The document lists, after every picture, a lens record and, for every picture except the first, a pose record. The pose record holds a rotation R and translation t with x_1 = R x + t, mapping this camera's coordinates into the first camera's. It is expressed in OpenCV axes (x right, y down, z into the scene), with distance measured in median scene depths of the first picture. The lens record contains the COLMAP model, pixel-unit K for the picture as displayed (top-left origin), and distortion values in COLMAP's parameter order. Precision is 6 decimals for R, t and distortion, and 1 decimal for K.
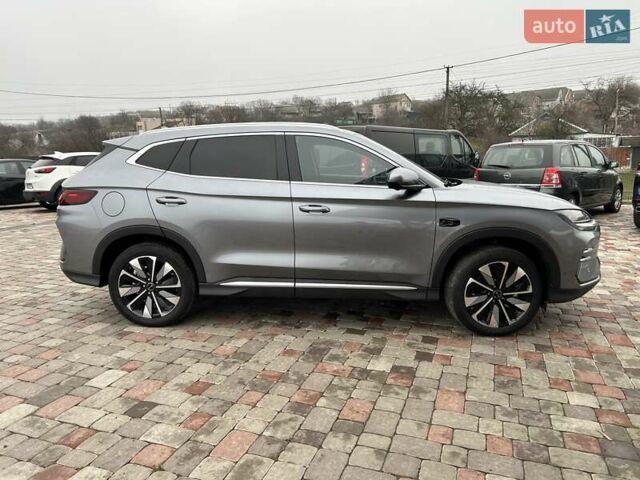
lens RADIAL K [[480.7, 0, 317.2], [0, 480.7, 242.5], [0, 0, 1]] dist [0.042522, -0.041942]
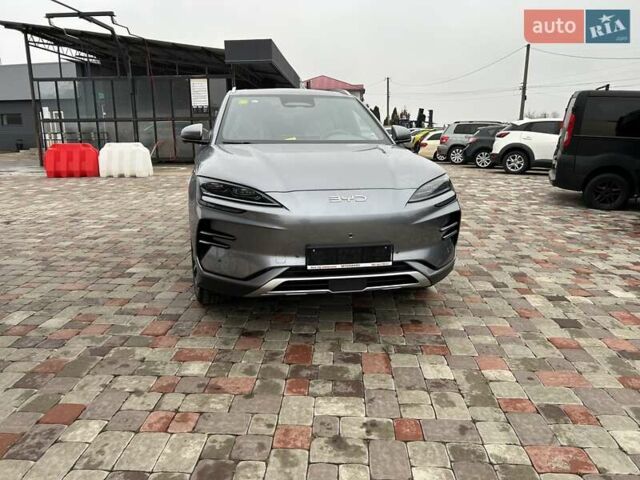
lens RADIAL K [[480.7, 0, 316.6], [0, 480.7, 239.1], [0, 0, 1]] dist [0.042522, -0.041942]
pose [[0.283225, 0.229210, -0.931261, 1.445144], [-0.180008, 0.966468, 0.183129, -0.160061], [0.942009, 0.115768, 0.314987, 0.989918]]
